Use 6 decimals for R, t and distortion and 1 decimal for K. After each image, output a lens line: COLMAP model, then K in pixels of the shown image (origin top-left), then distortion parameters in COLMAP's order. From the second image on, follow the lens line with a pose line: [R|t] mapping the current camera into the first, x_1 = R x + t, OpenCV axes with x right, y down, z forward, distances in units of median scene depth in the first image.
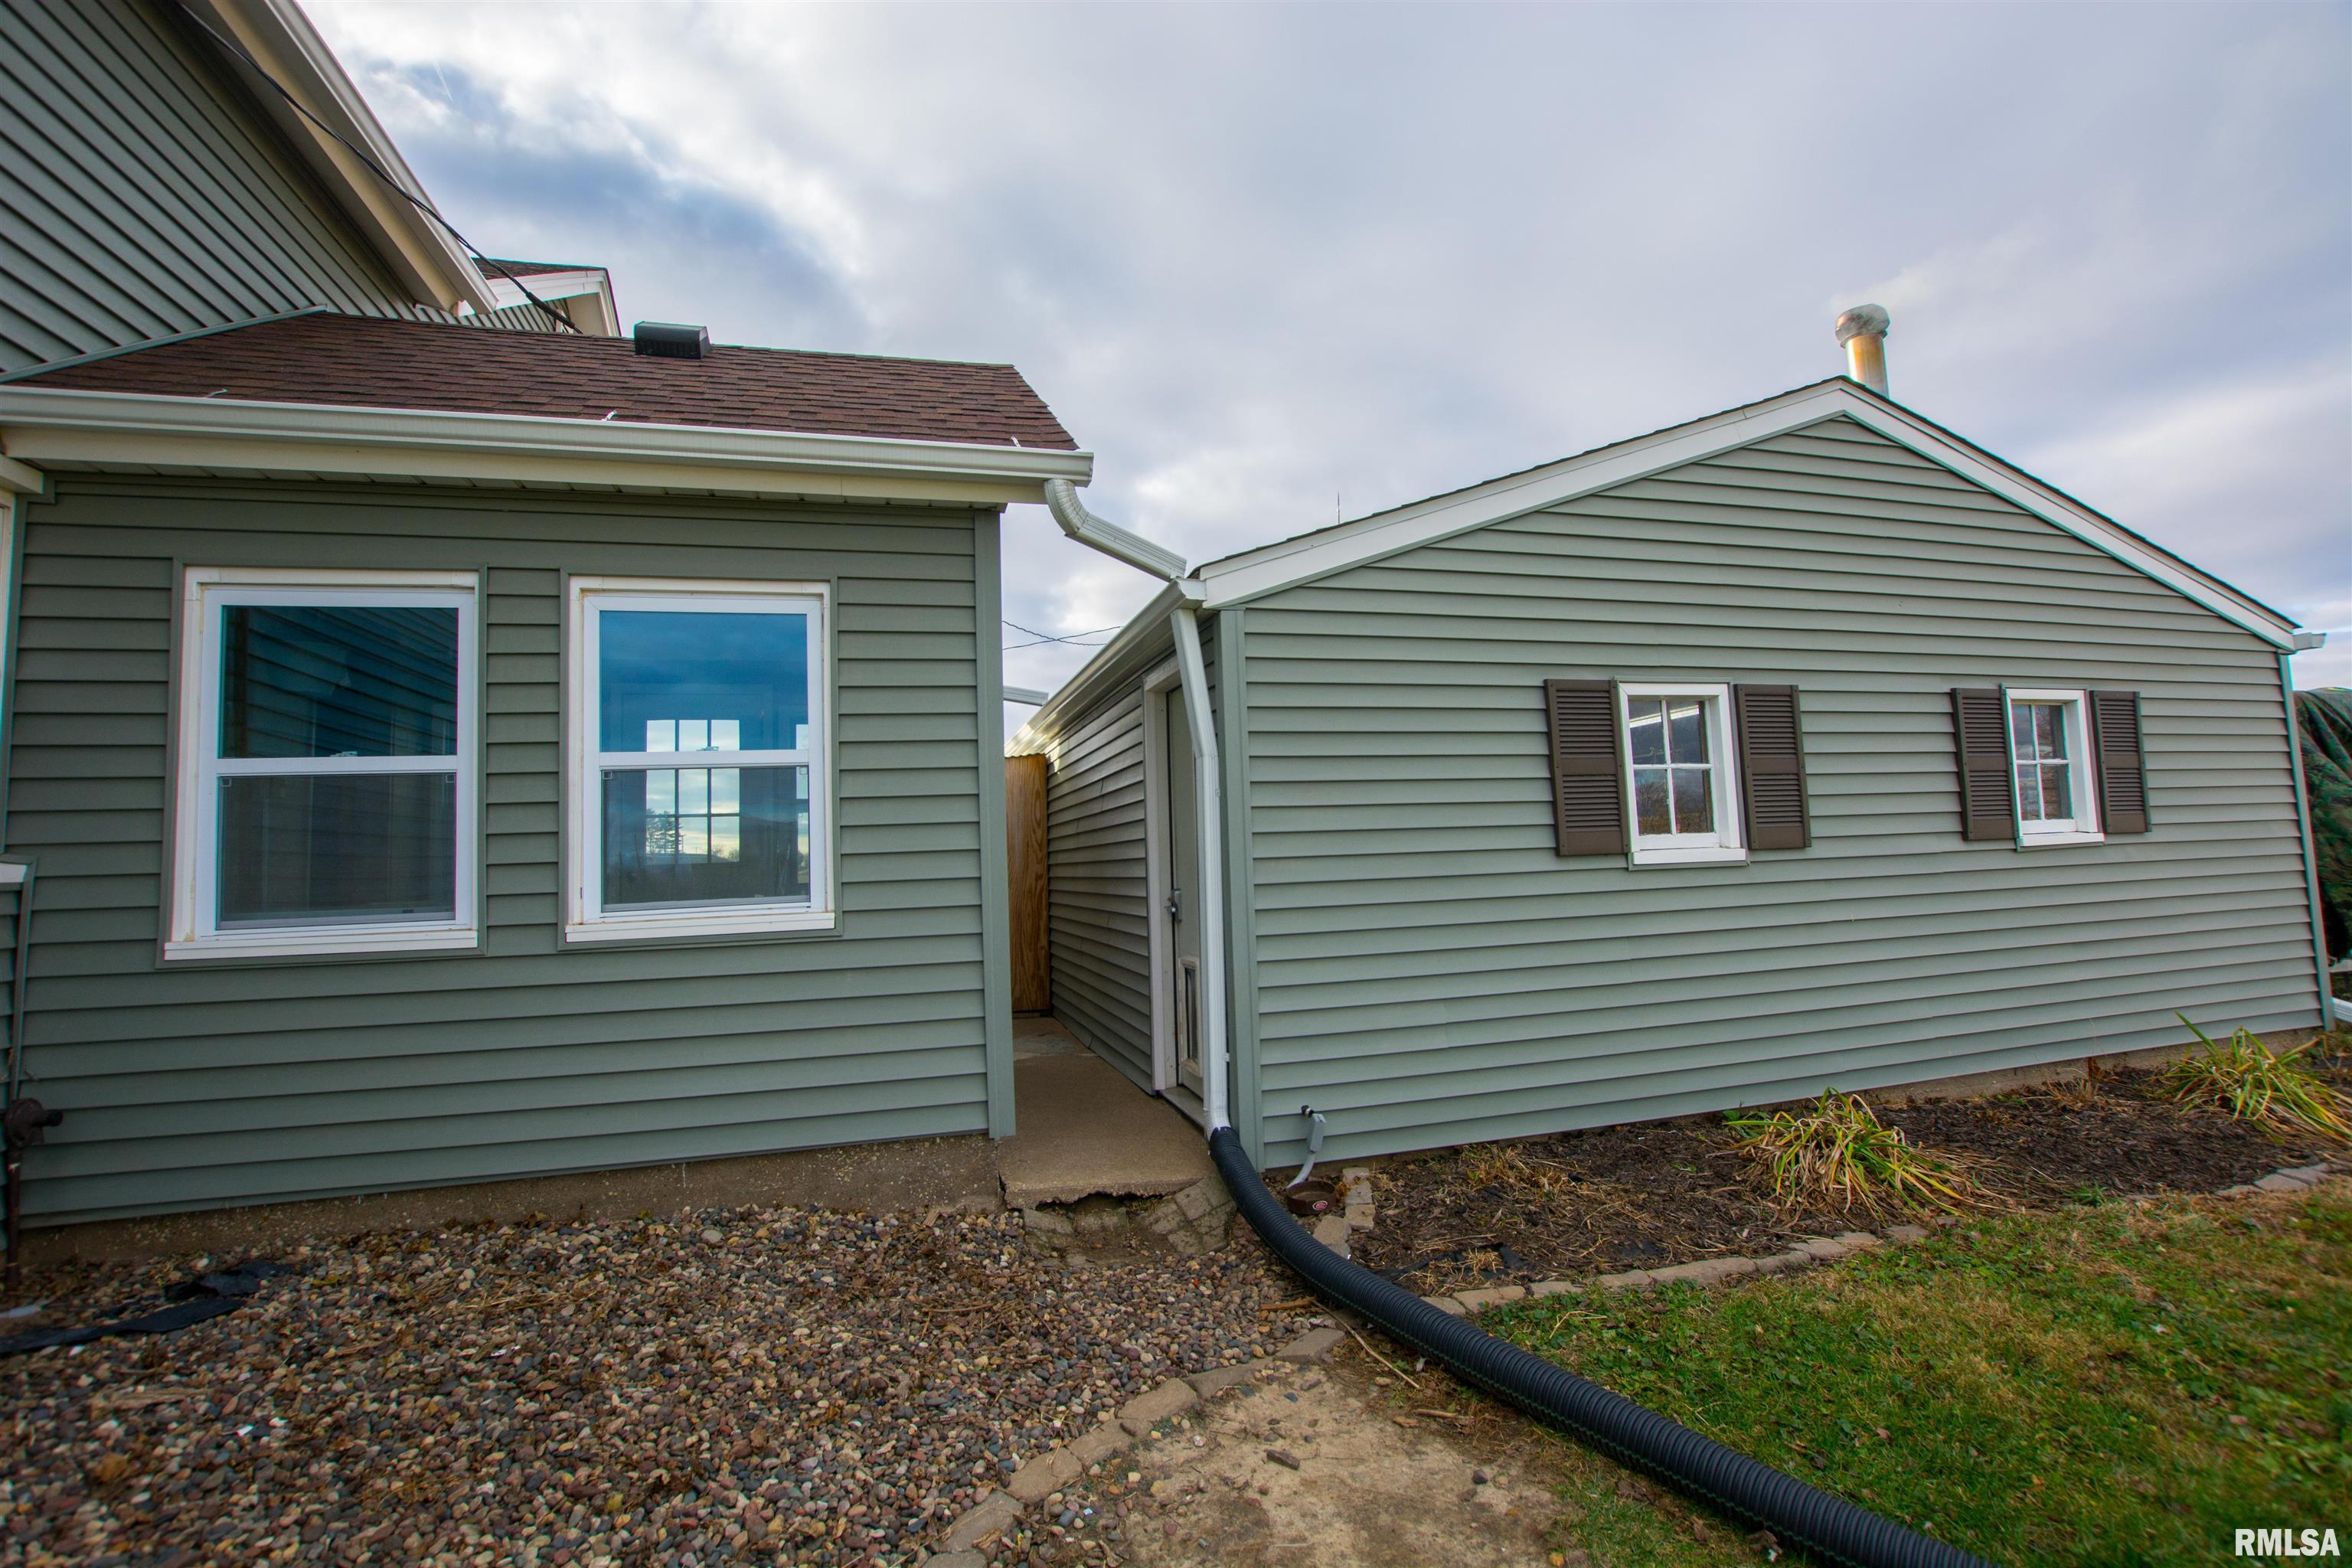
lens RADIAL K [[992.3, 0, 1184.5], [0, 992.3, 805.6], [0, 0, 1]] dist [-0.030373, 0.000713]
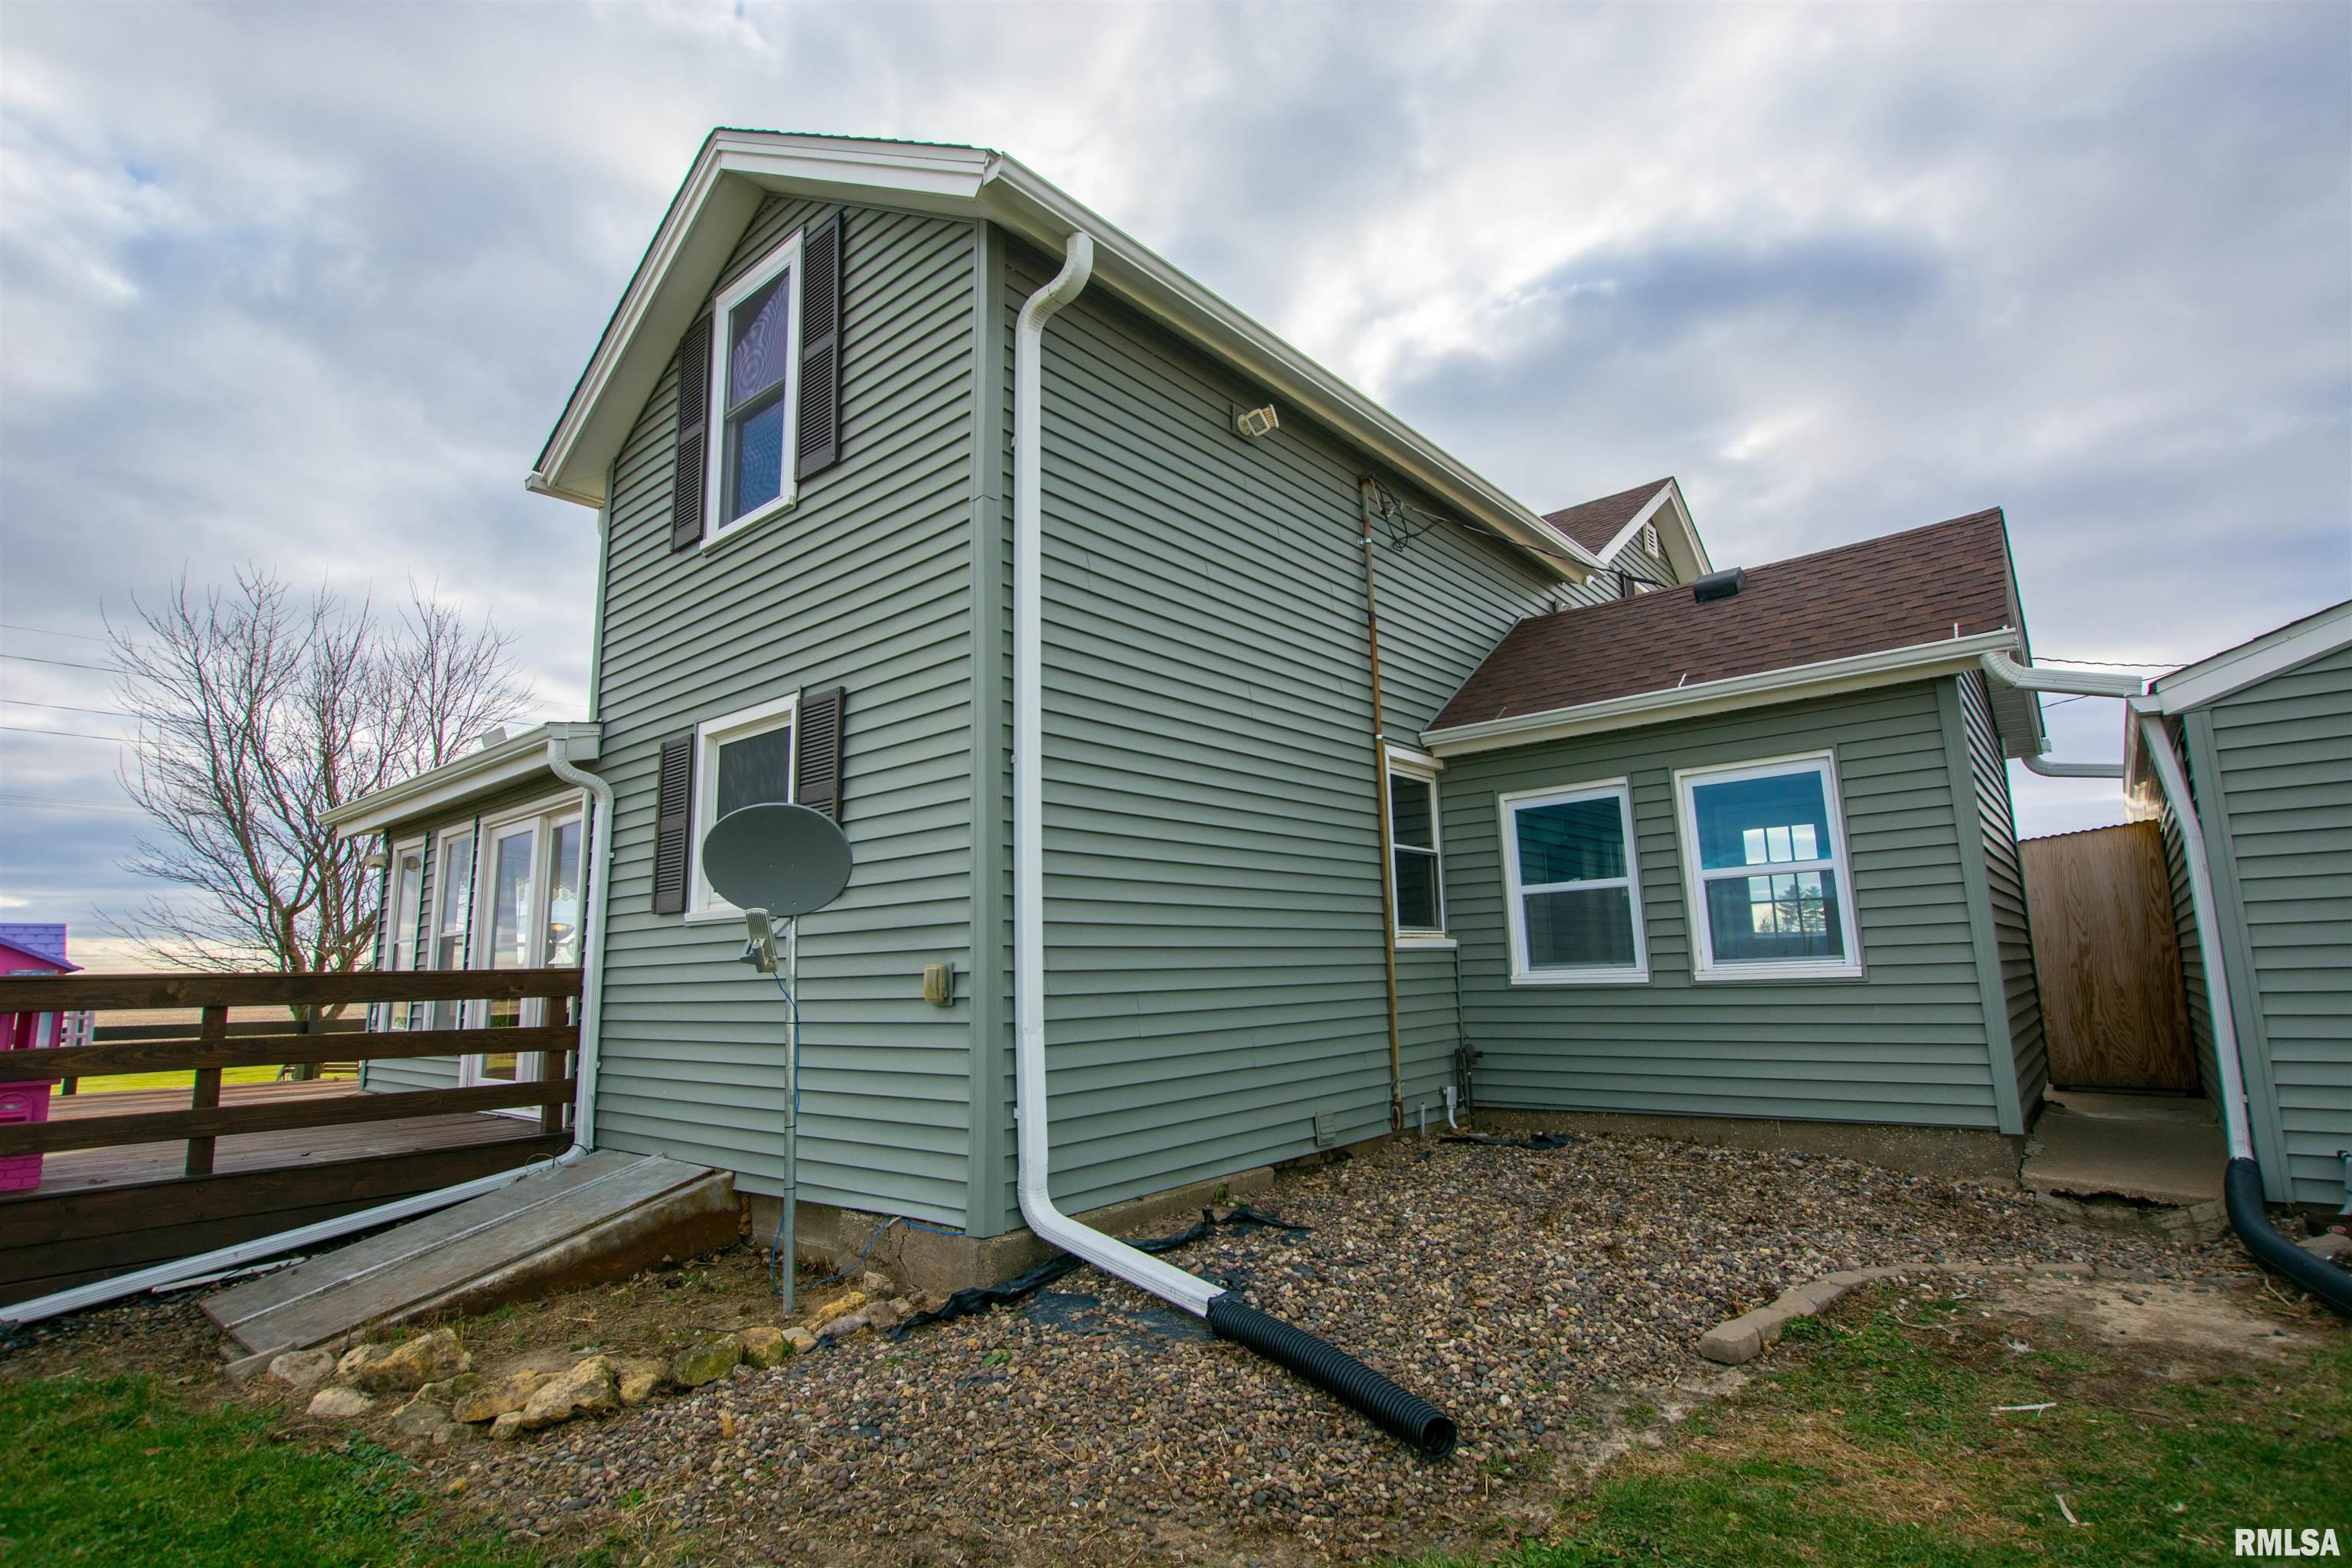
lens RADIAL K [[1076.4, 0, 1179.9], [0, 1076.4, 777.4], [0, 0, 1]] dist [-0.001917, -0.000414]
pose [[0.524738, -0.134279, -0.840607, 0.531766], [0.053775, 0.990737, -0.124693, -0.029500], [0.849564, 0.020227, 0.527098, -0.775172]]
